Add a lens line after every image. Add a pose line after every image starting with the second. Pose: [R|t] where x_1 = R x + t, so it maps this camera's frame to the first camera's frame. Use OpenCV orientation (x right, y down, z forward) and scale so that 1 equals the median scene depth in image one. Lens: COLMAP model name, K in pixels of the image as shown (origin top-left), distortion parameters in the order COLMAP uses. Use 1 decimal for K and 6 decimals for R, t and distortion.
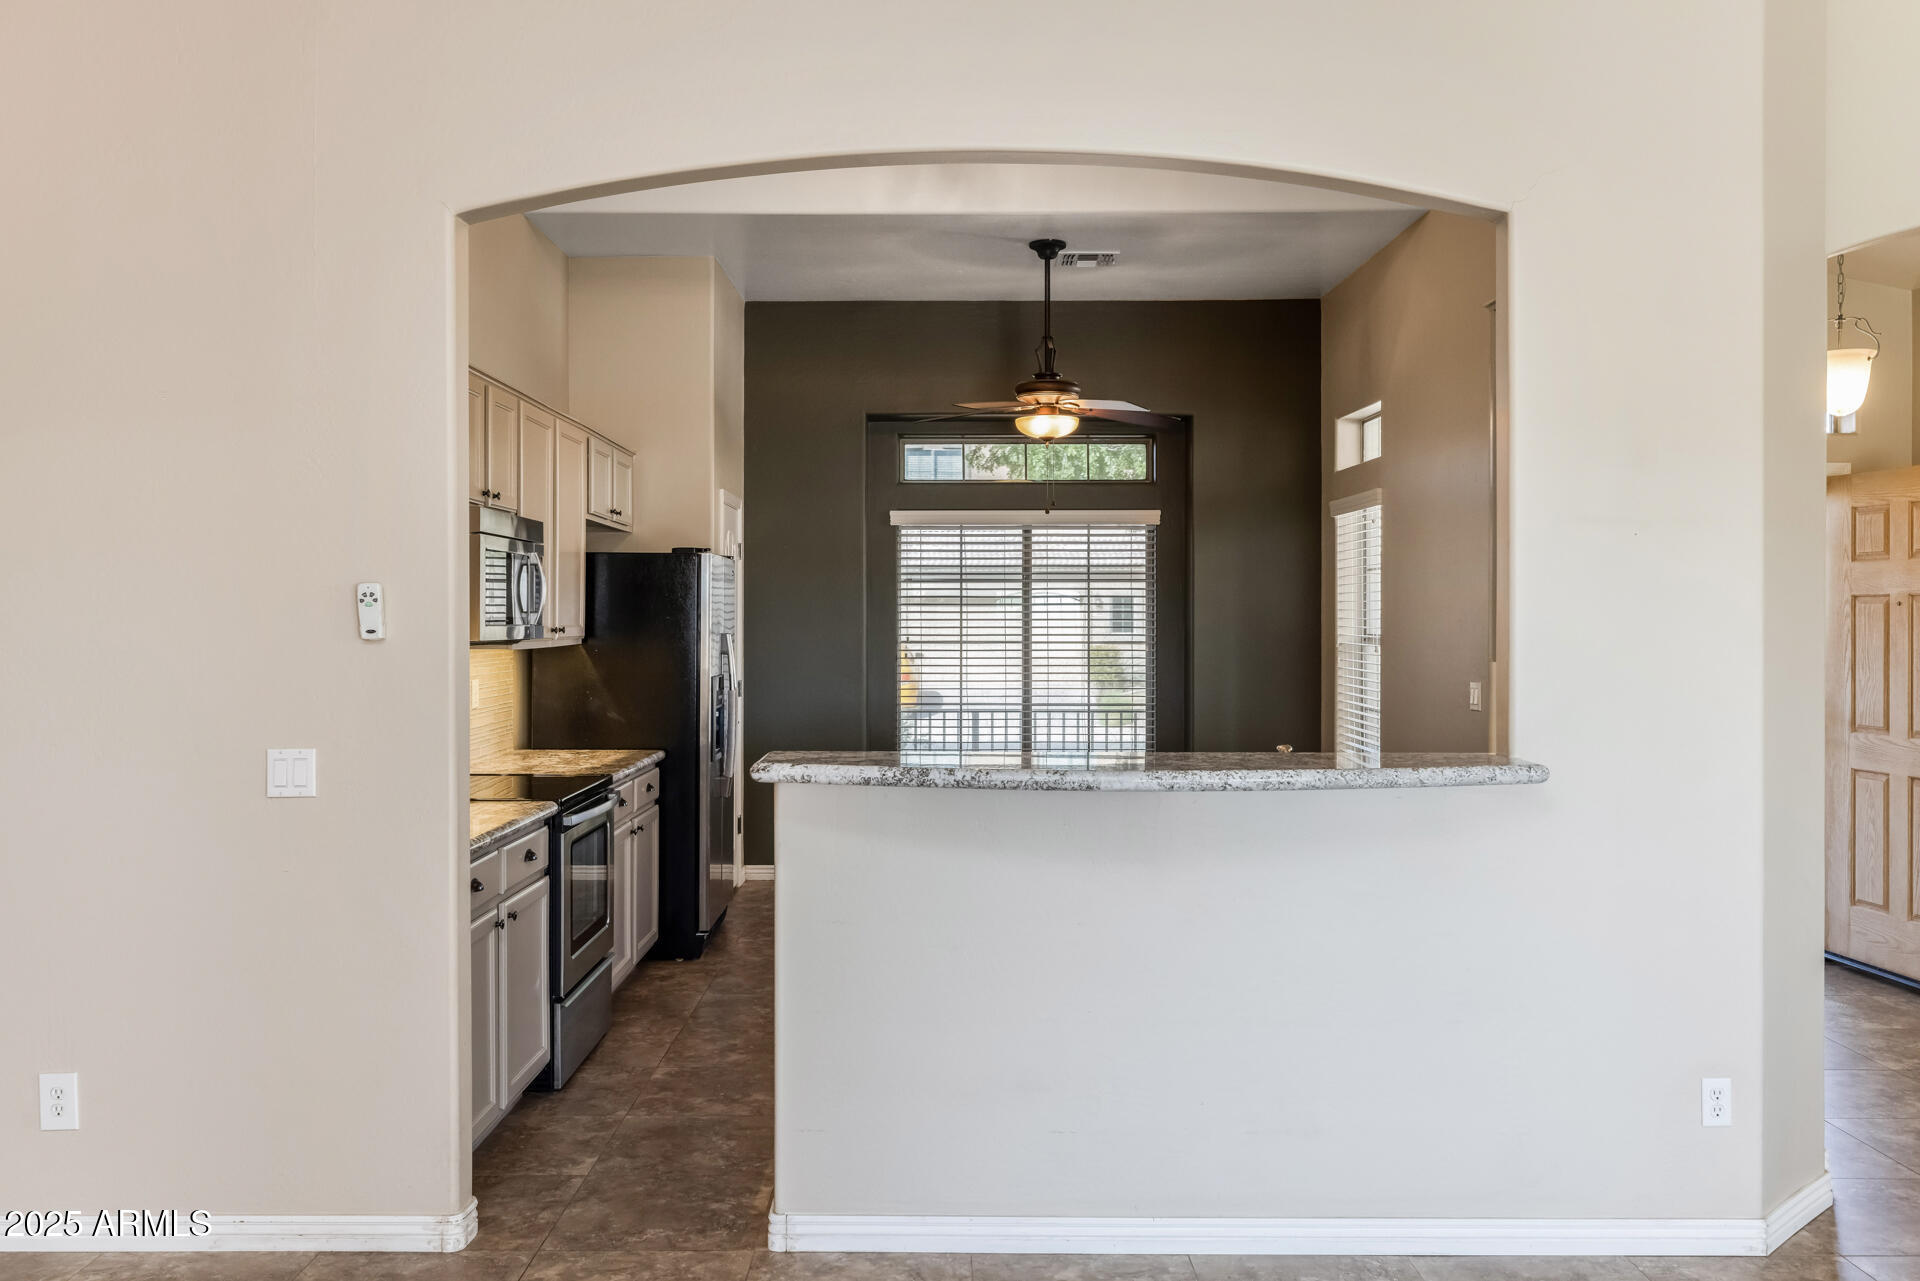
lens RADIAL K [[1586.9, 0, 960.0], [0, 1586.9, 640.5], [0, 0, 1]] dist [-0.016940, -0.015654]
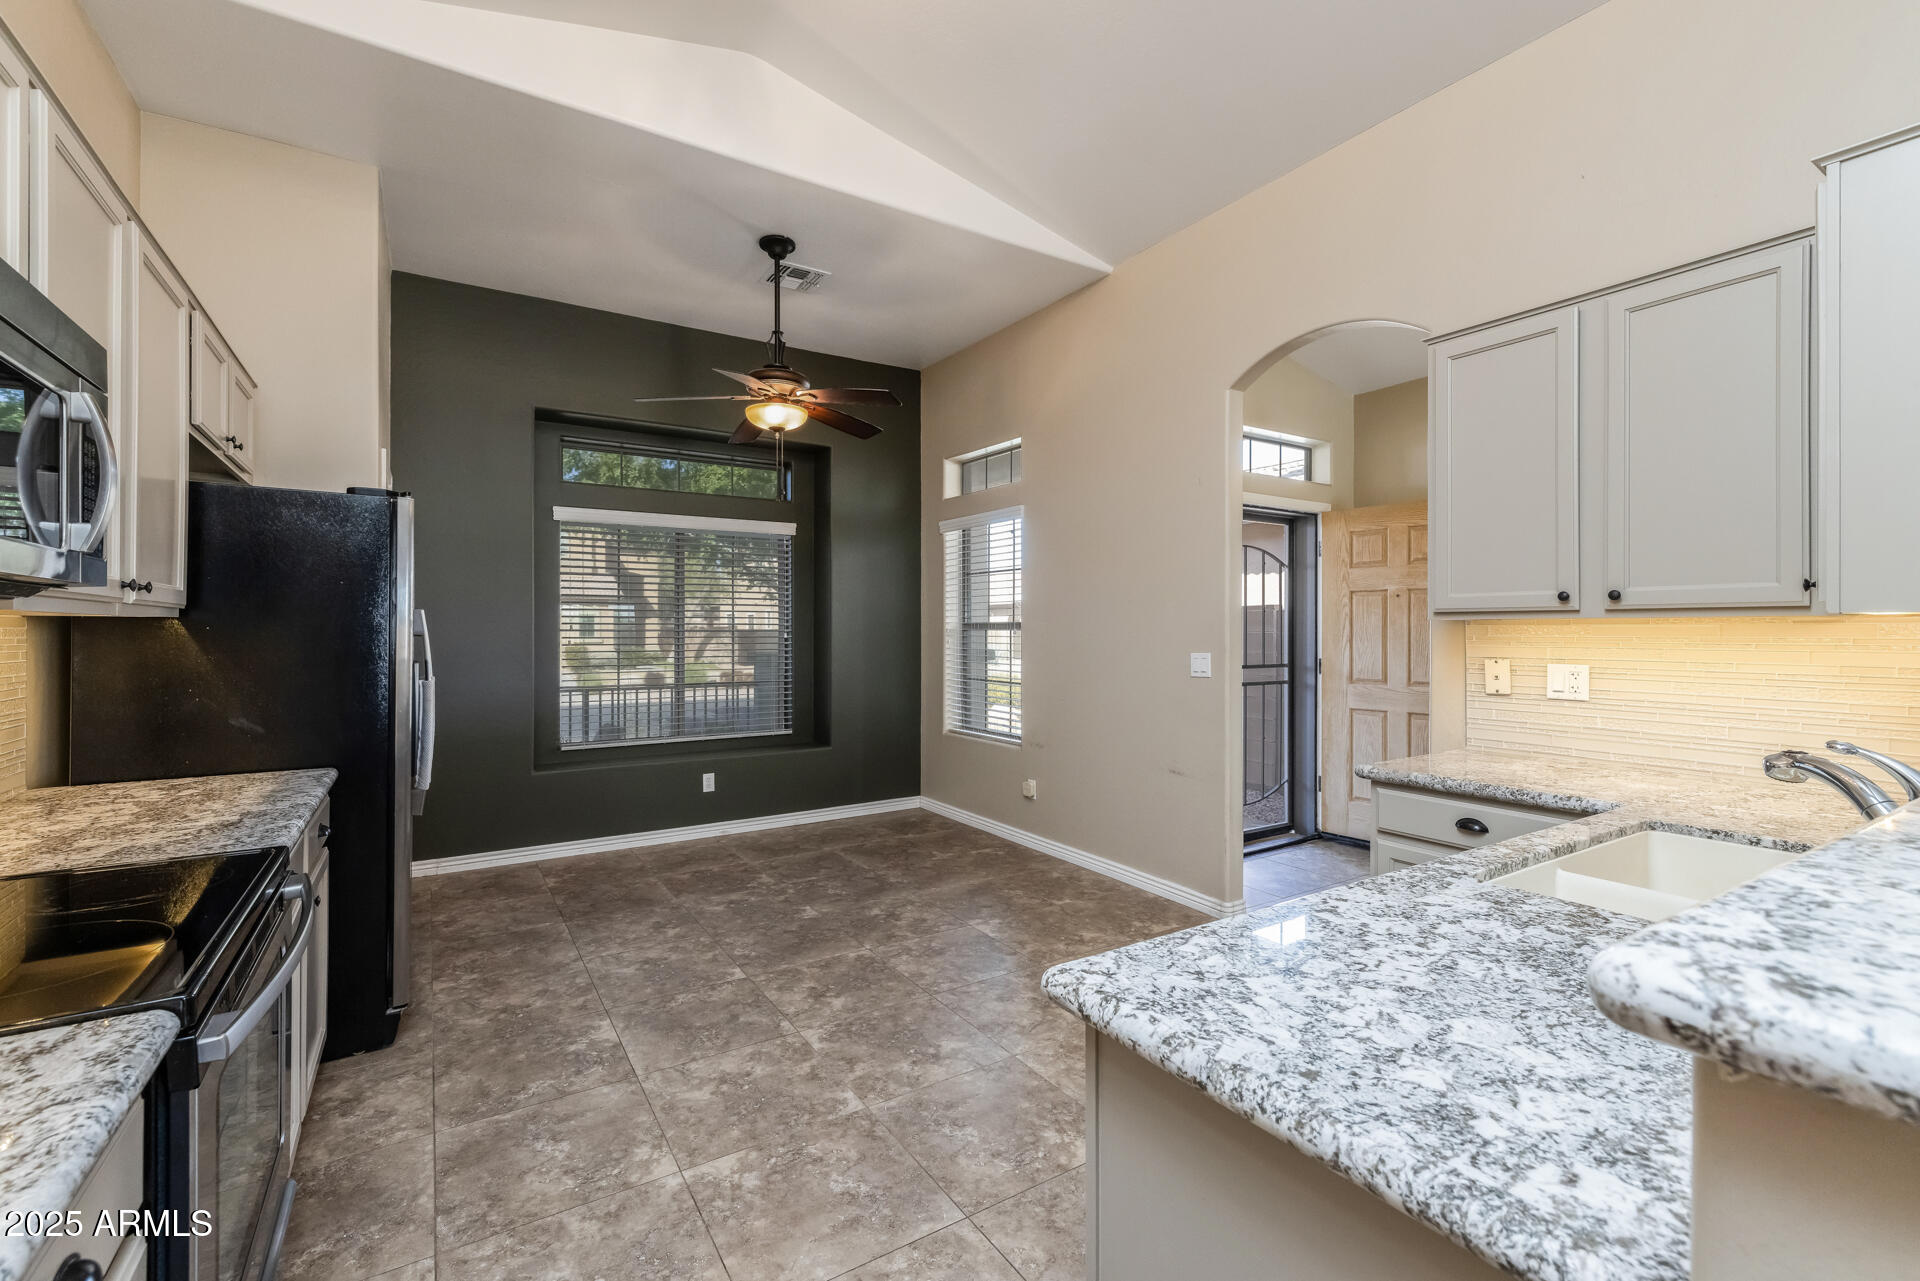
lens RADIAL K [[805.1, 0, 958.3], [0, 805.1, 629.5], [0, 0, 1]] dist [0.000146, -0.000177]
pose [[0.840404, 0.001485, 0.541958, -0.147347], [0.007383, 0.999872, -0.014189, 0.014779], [-0.541910, 0.015926, 0.840286, 0.542184]]
